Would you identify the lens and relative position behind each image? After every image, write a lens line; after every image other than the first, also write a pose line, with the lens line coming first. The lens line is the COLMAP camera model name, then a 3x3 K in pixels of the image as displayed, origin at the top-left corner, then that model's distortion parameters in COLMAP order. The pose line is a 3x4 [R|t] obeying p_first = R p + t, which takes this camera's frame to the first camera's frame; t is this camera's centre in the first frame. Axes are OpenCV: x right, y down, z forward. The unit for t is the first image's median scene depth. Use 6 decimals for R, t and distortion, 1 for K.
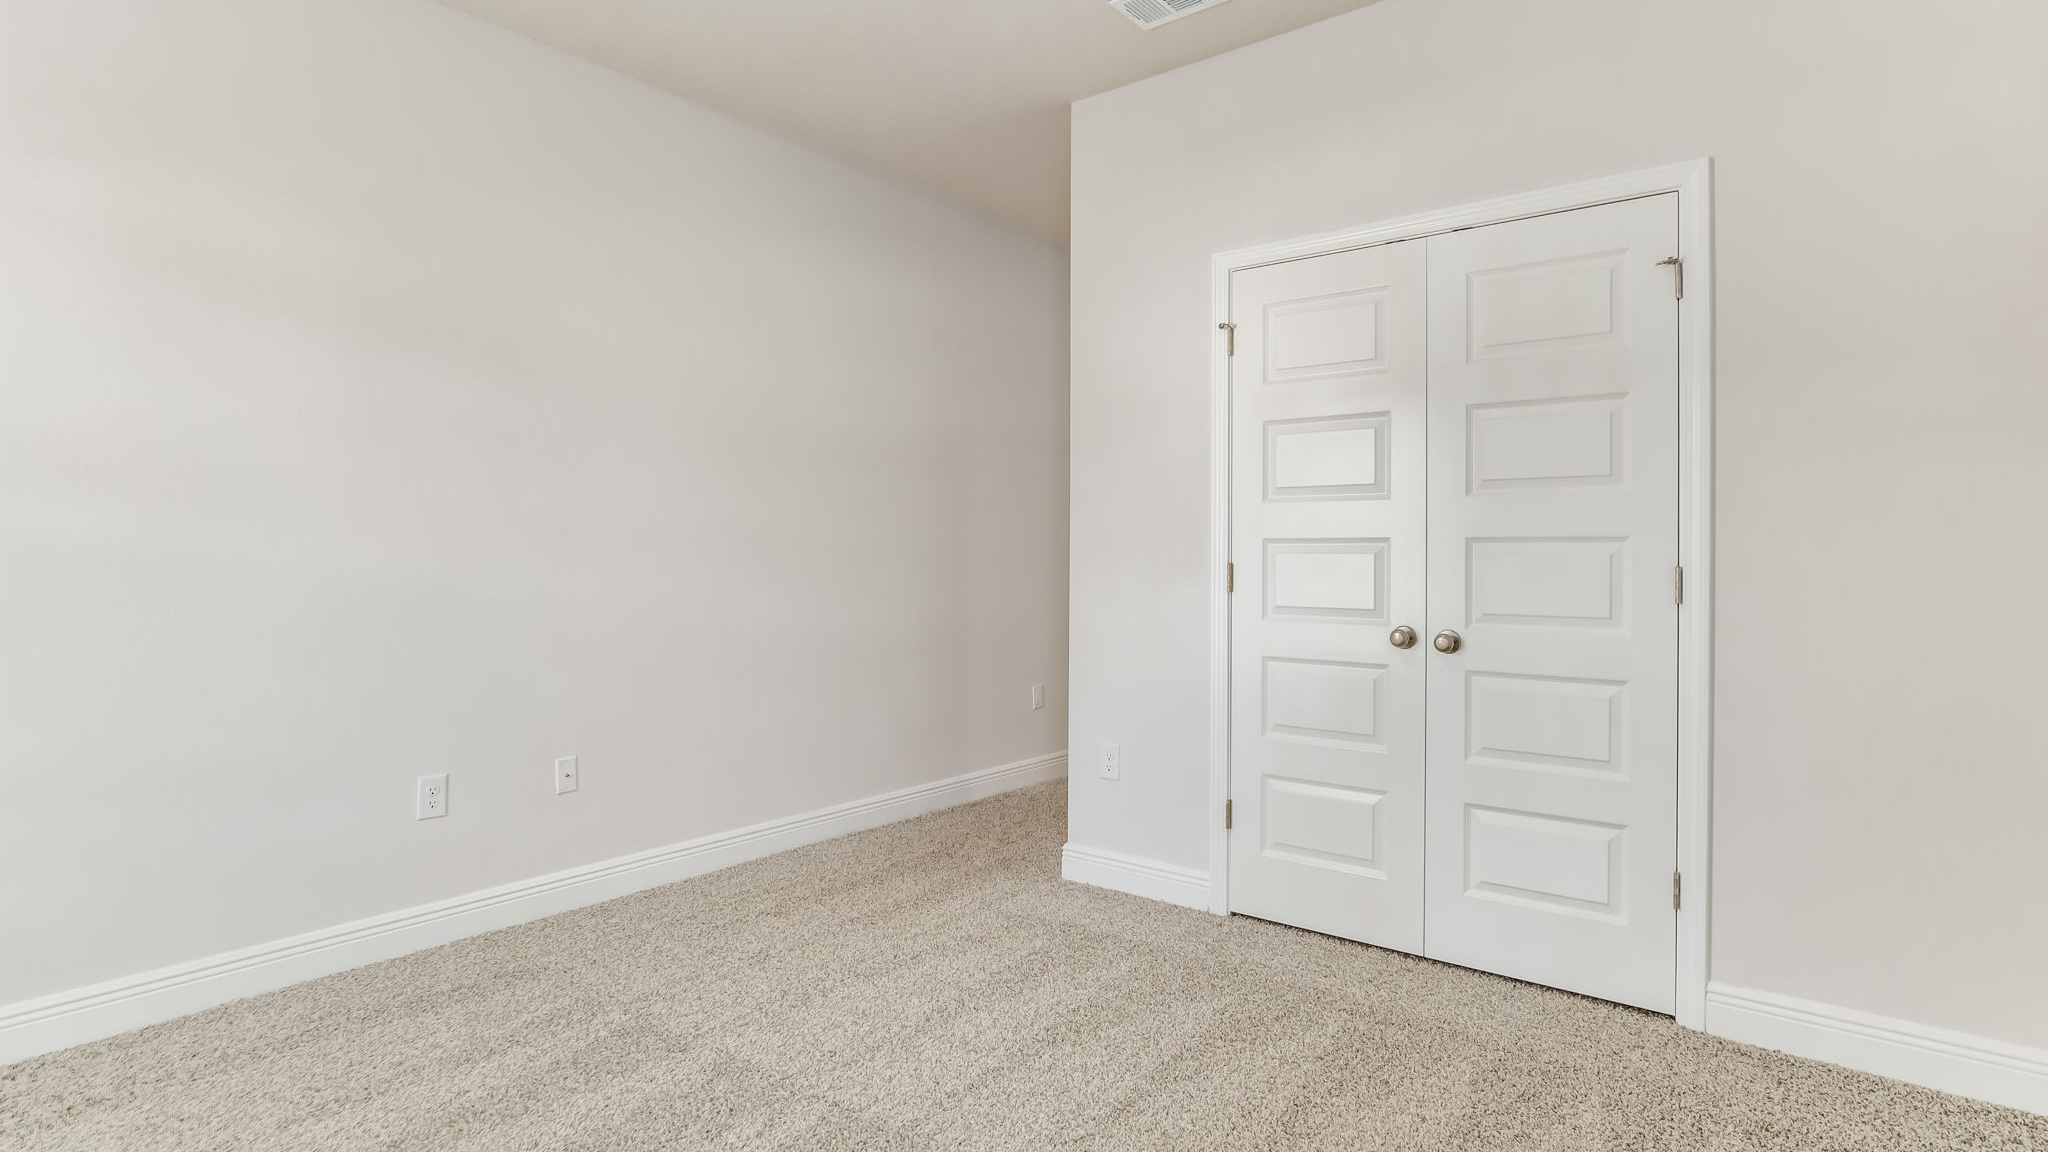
lens RADIAL K [[1122.1, 0, 1019.1], [0, 1122.1, 568.8], [0, 0, 1]] dist [-0.001133, -0.000126]
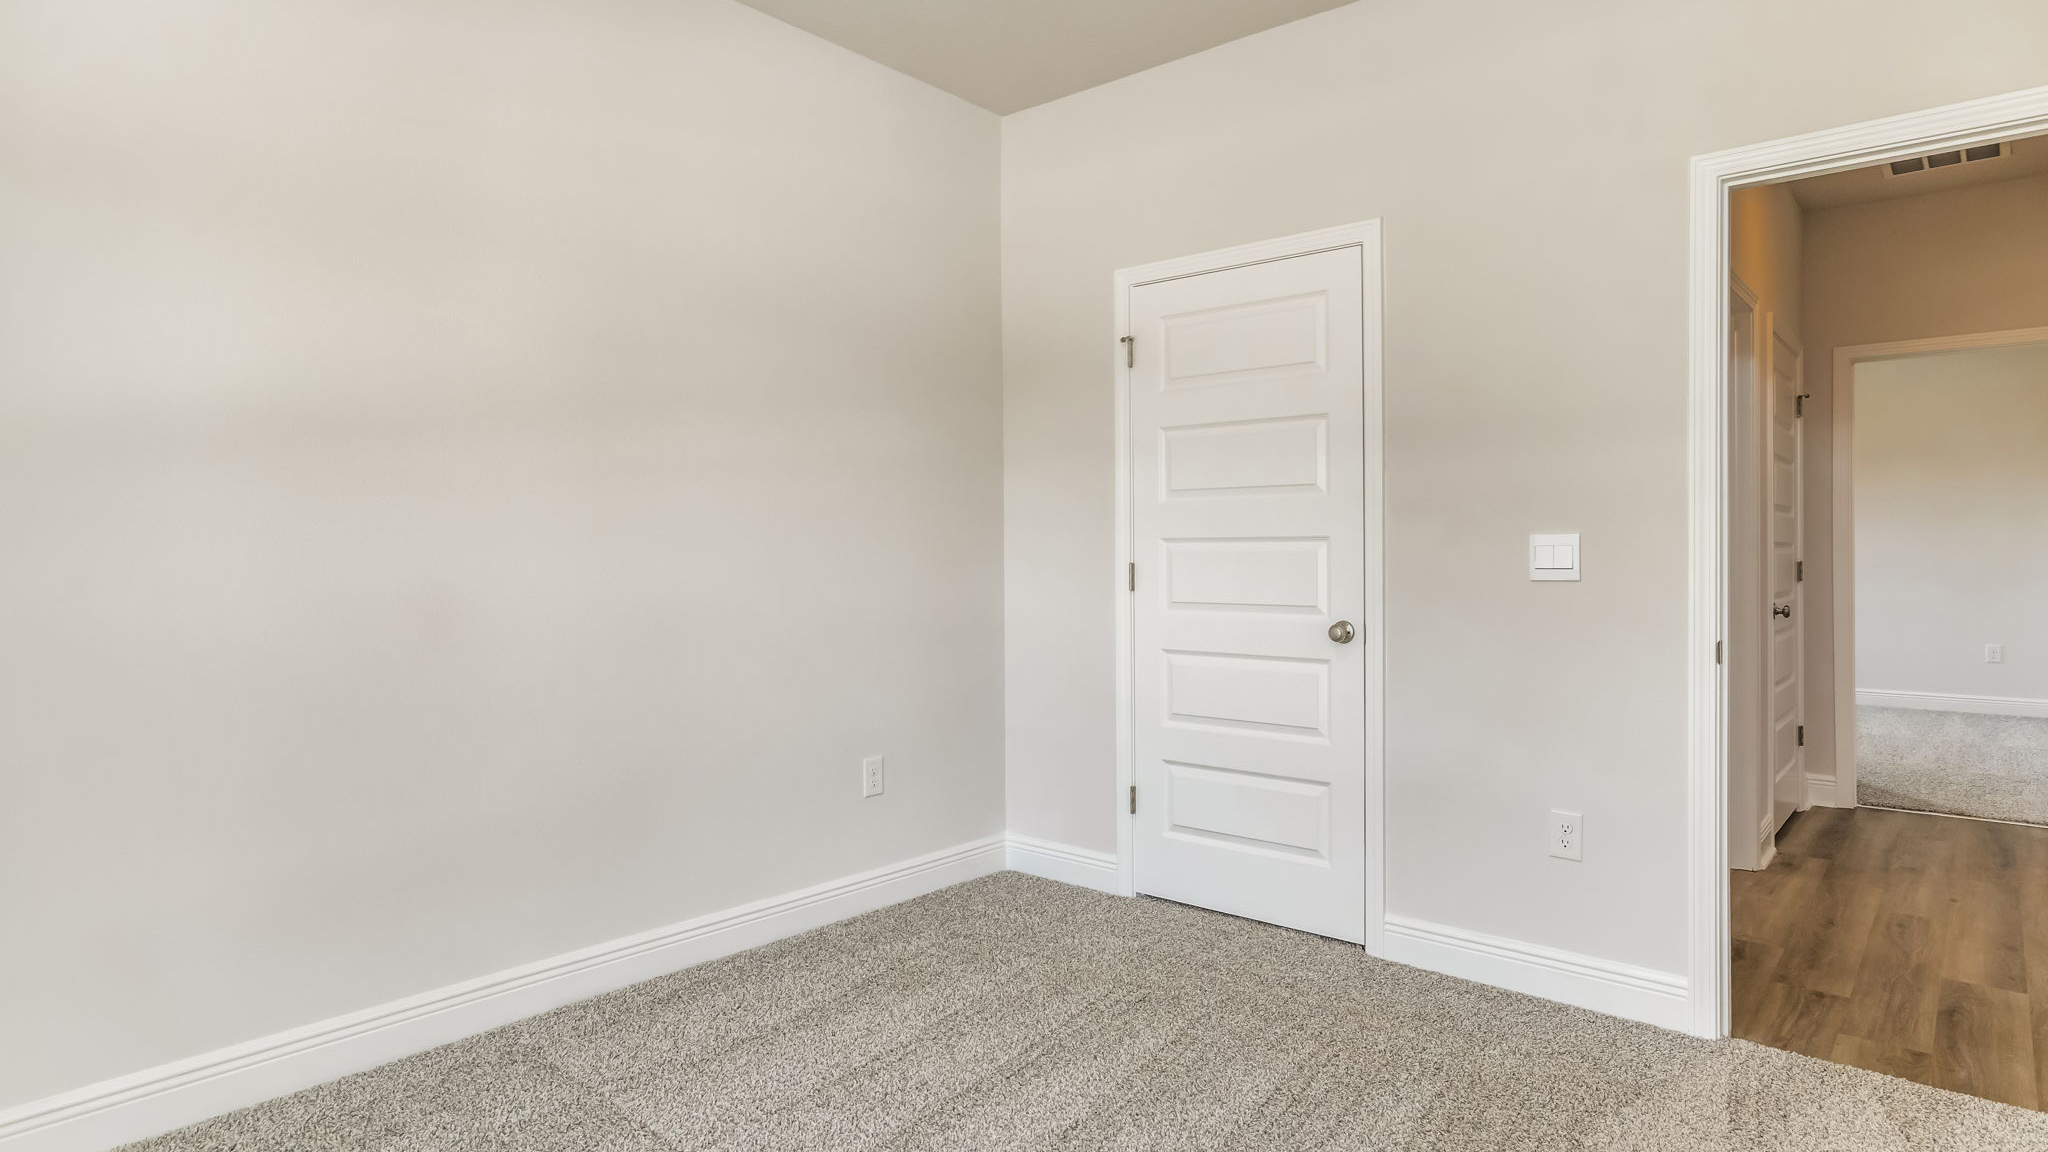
lens RADIAL K [[1146.3, 0, 1024.3], [0, 1146.3, 562.0], [0, 0, 1]] dist [0.032640, -0.000069]
pose [[0.999830, -0.009745, -0.015654, 0.105243], [0.009625, 0.999924, -0.007712, 0.001730], [0.015728, 0.007560, 0.999848, -0.089005]]
